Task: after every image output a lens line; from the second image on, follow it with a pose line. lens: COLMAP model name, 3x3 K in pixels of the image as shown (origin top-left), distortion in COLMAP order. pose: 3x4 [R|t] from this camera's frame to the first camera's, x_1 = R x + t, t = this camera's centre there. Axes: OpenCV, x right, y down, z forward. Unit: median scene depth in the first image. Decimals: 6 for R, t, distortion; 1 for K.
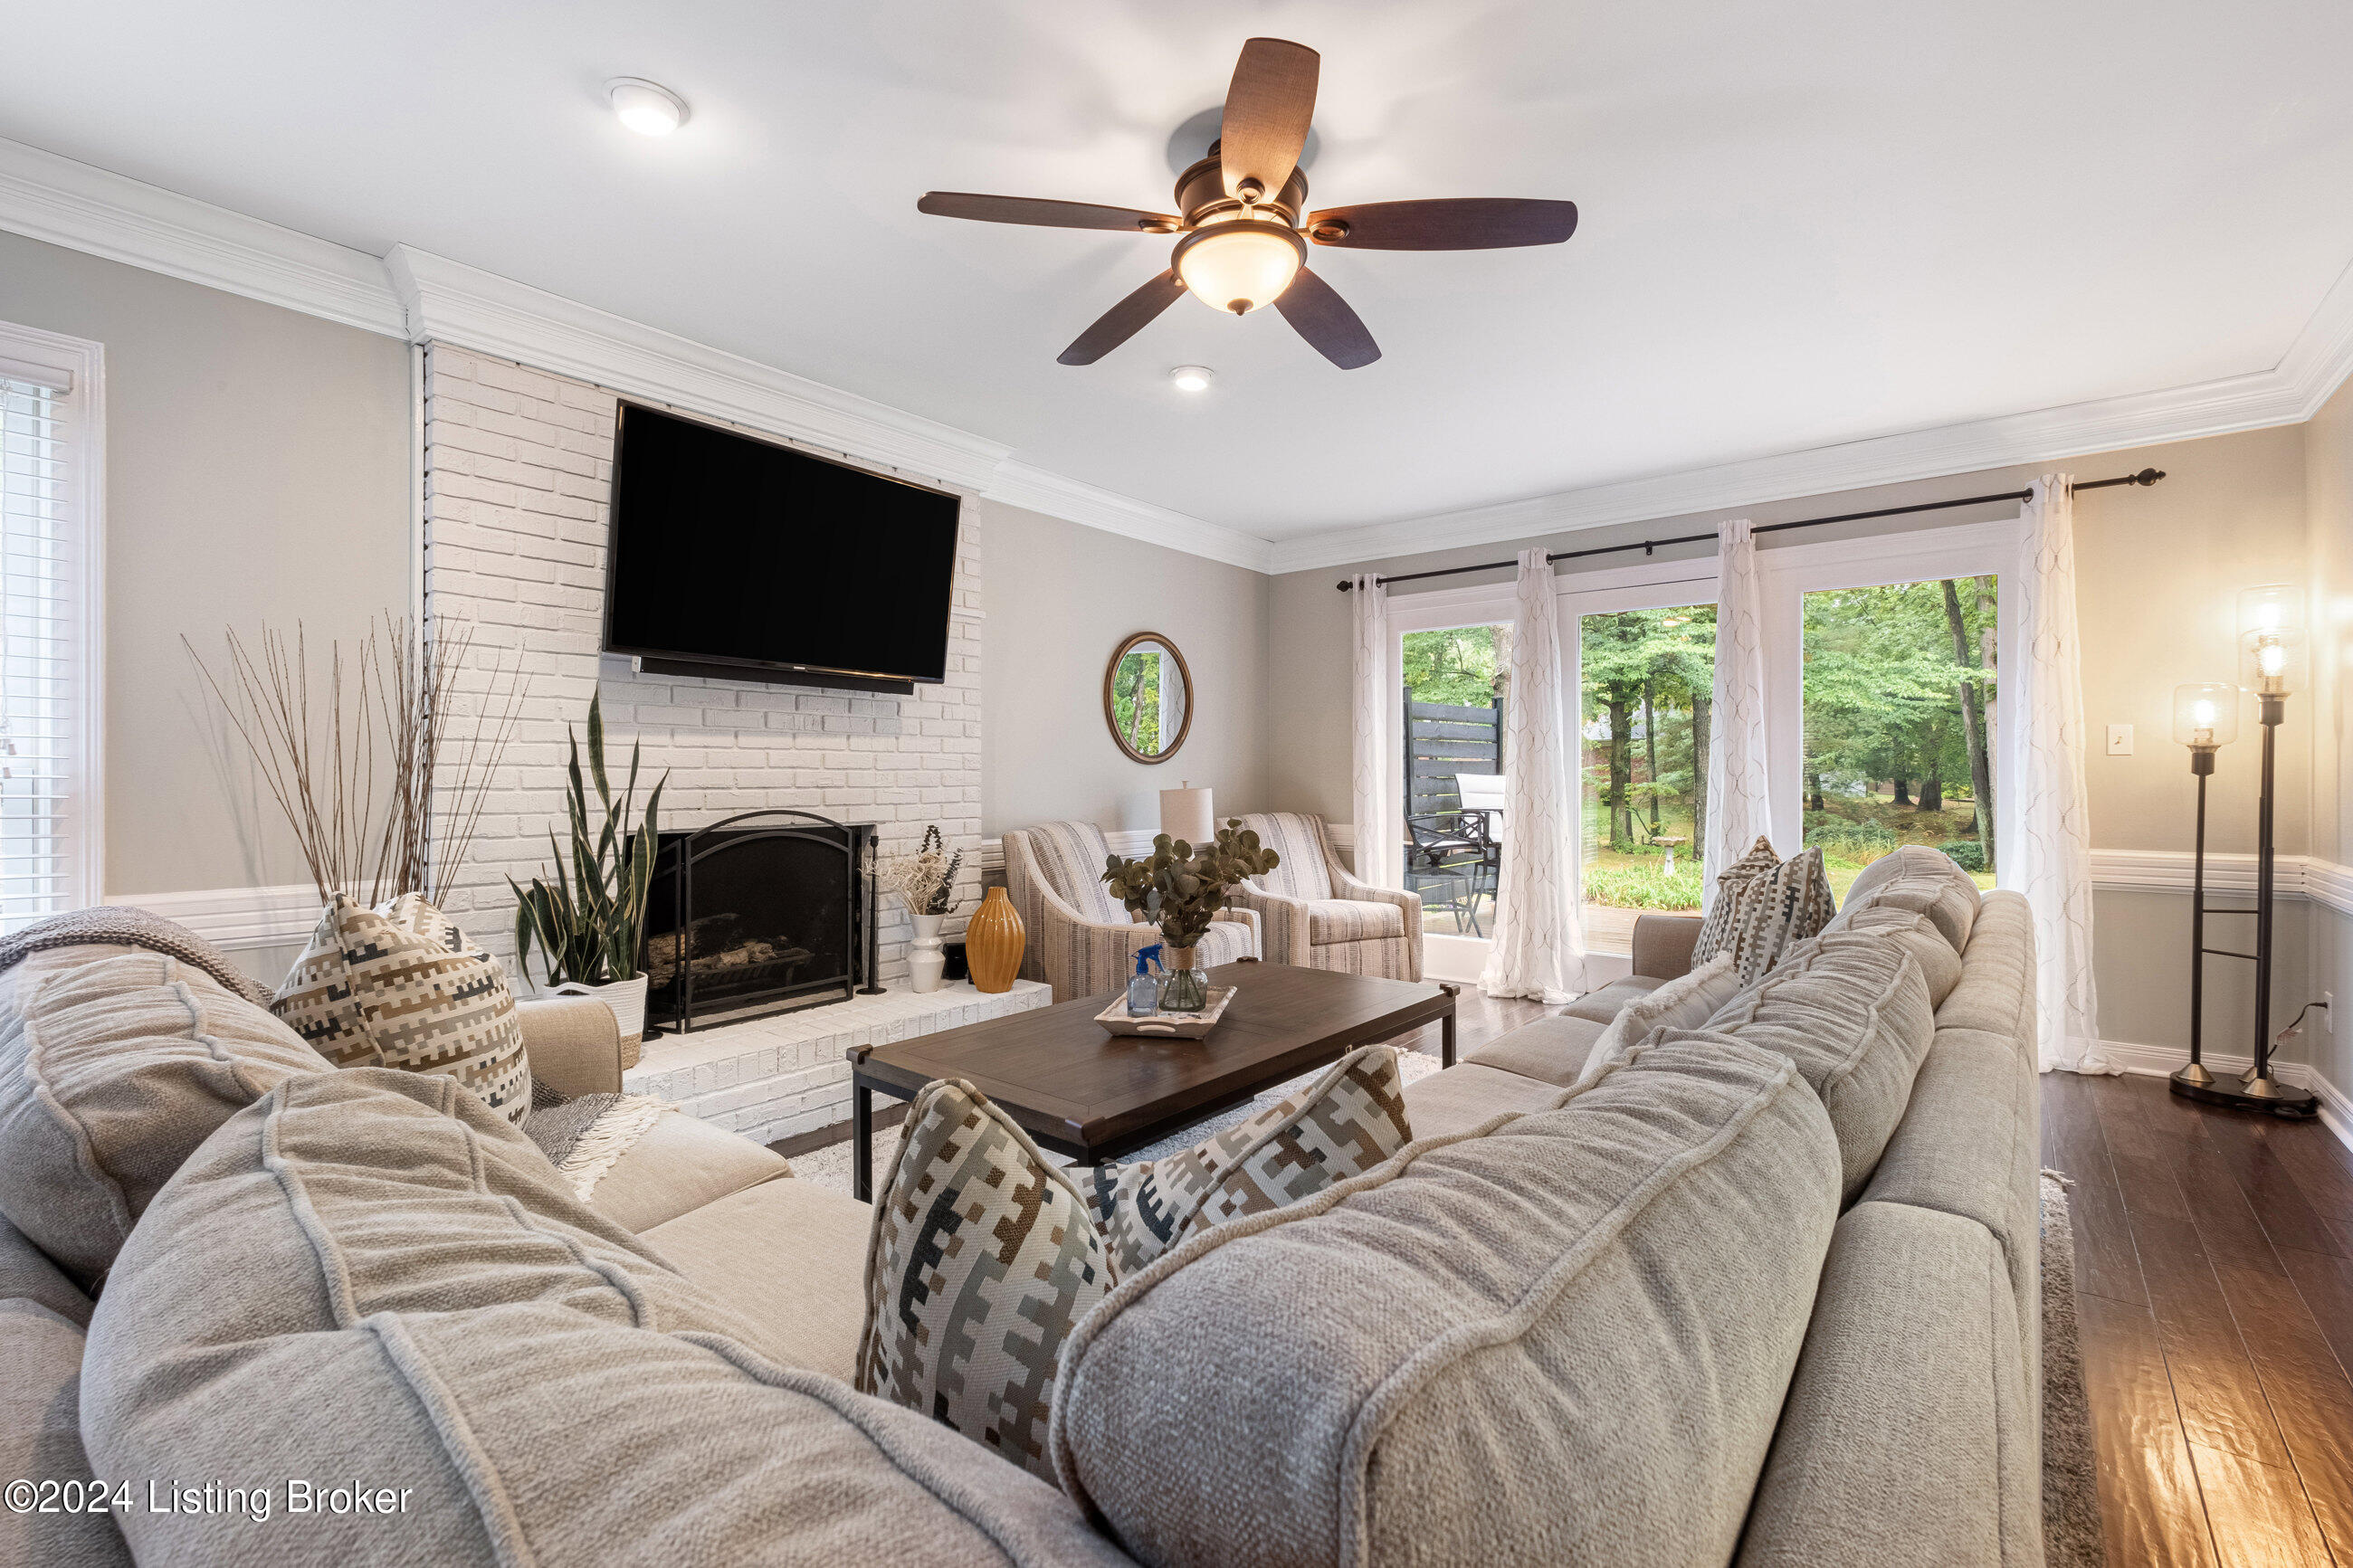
lens RADIAL K [[1012.8, 0, 1179.5], [0, 1012.8, 778.3], [0, 0, 1]] dist [0.015306, 0.000247]
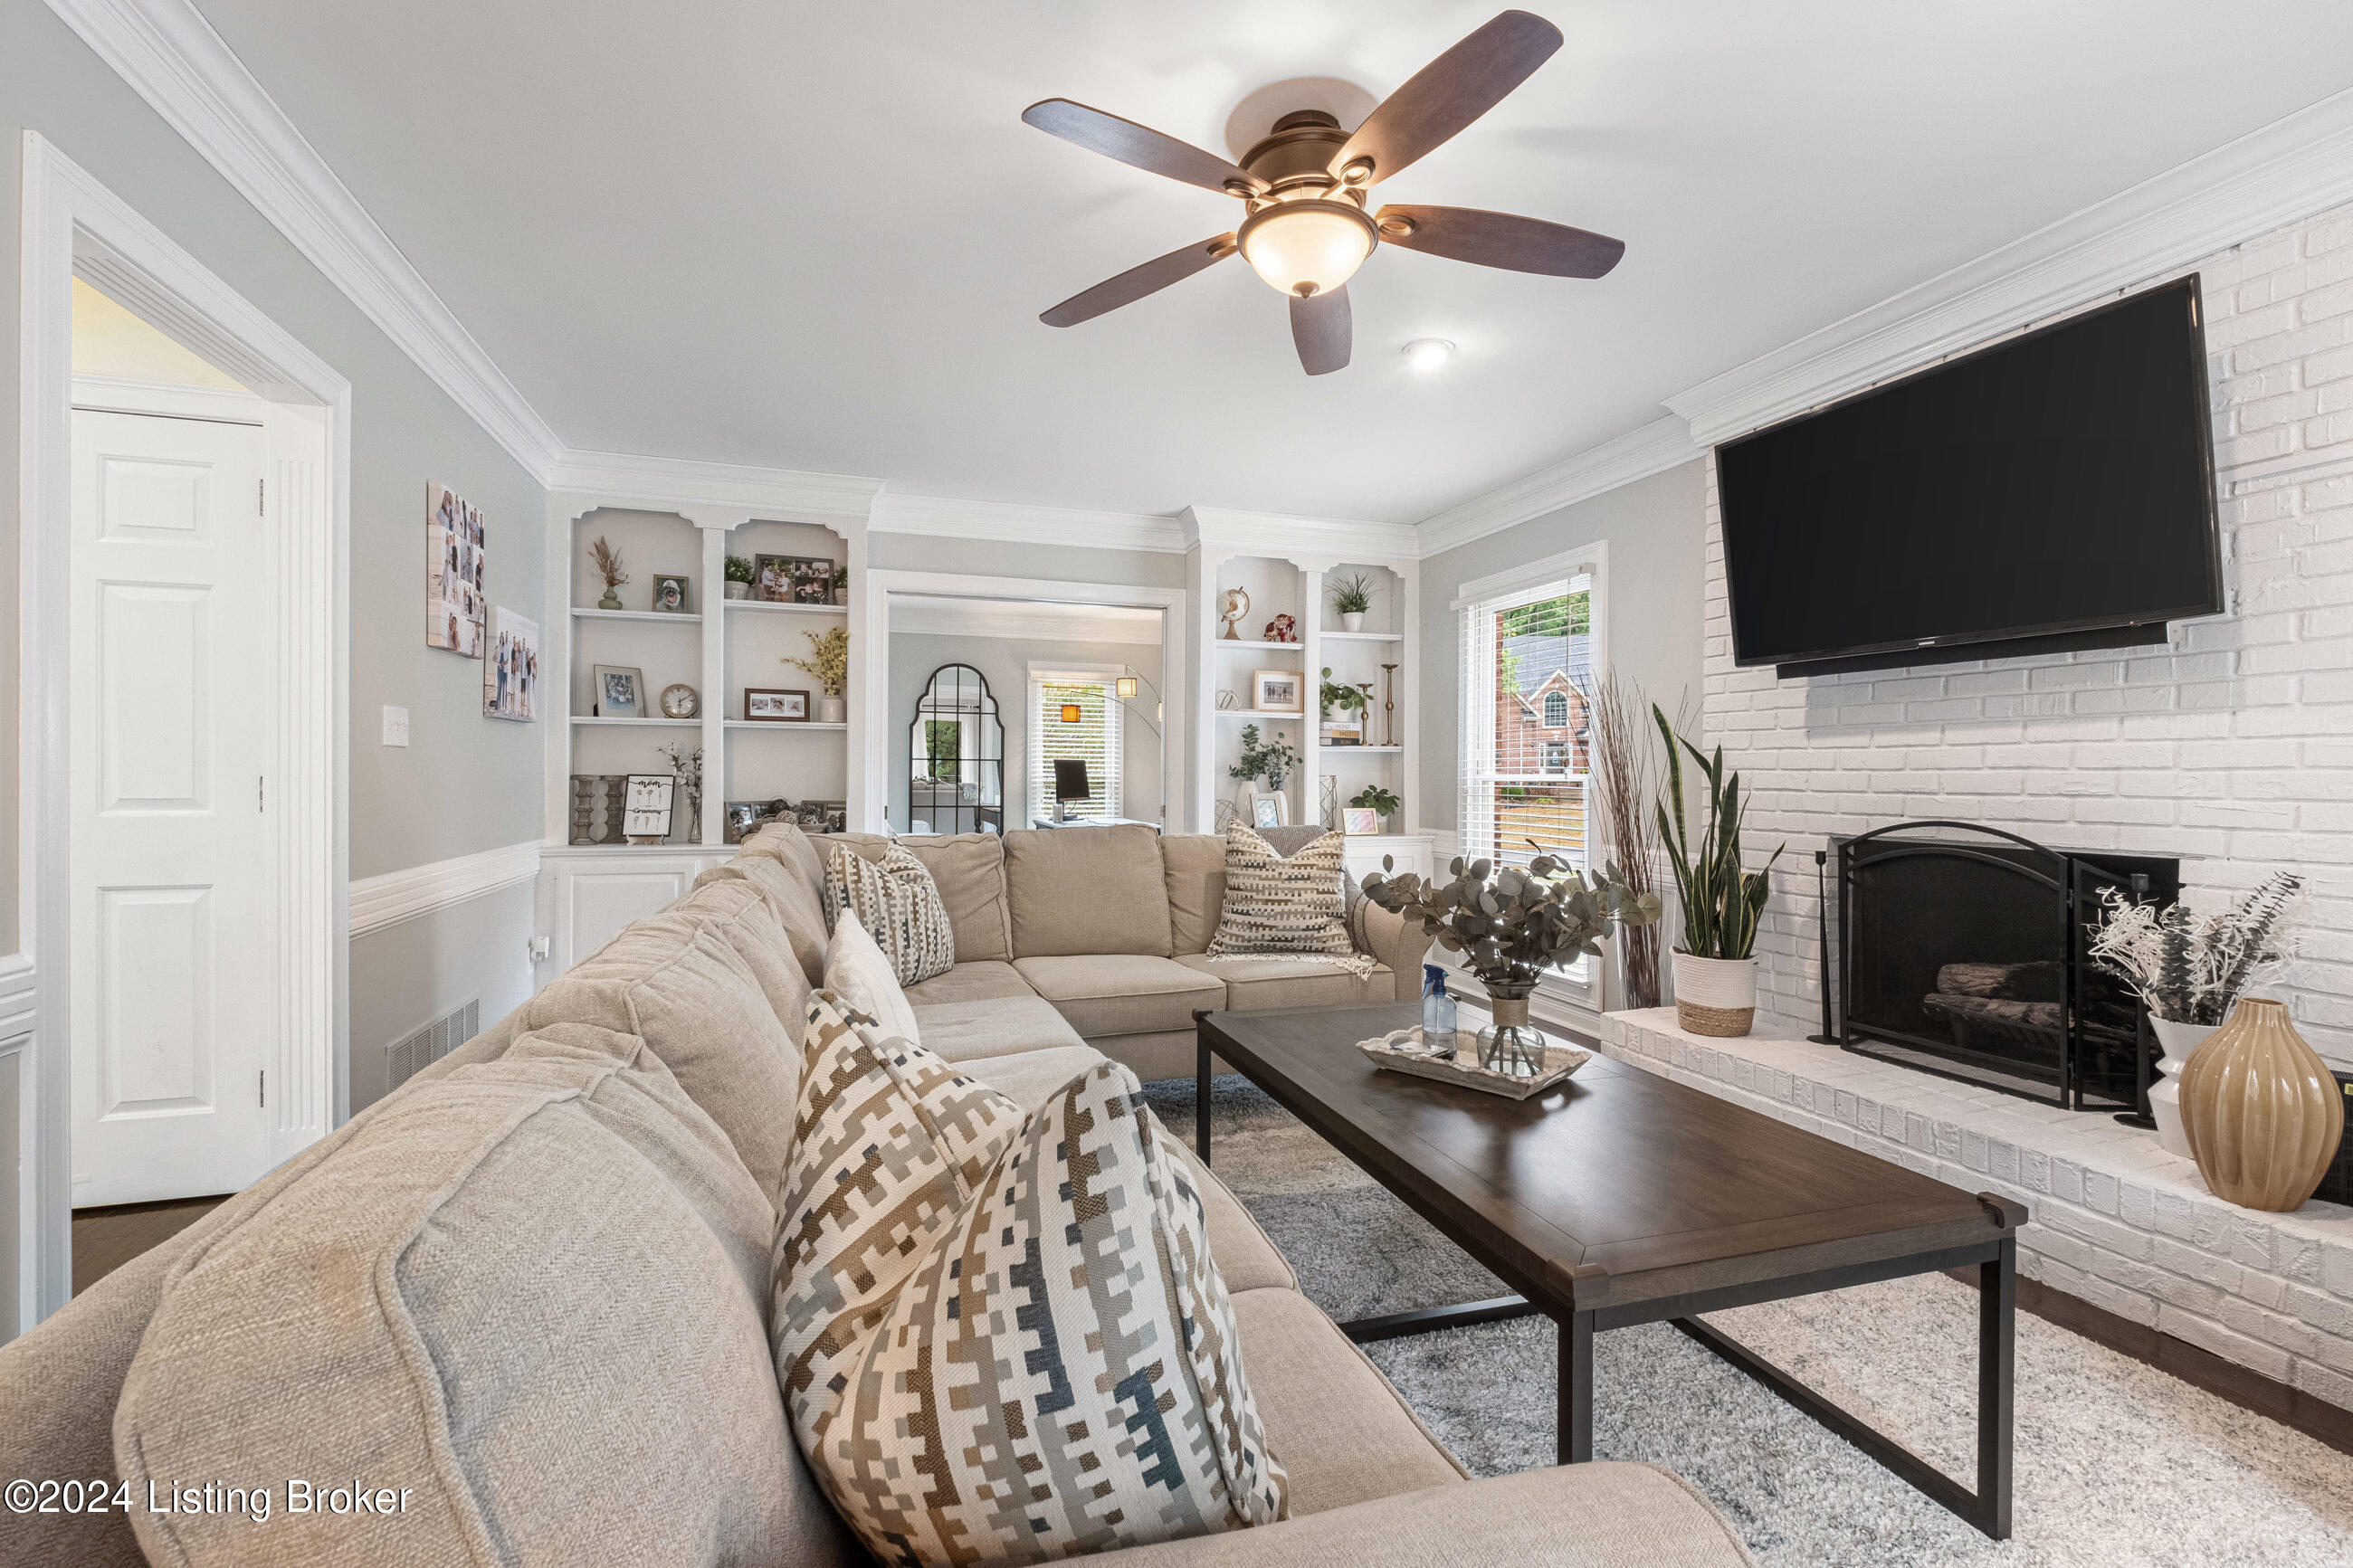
lens RADIAL K [[1012.8, 0, 1173.9], [0, 1012.8, 780.6], [0, 0, 1]] dist [0.015306, 0.000247]
pose [[-0.527052, -0.002171, -0.849830, 0.581607], [-0.008843, 0.999957, 0.002930, 0.002169], [0.849787, 0.009060, -0.527048, 0.865576]]
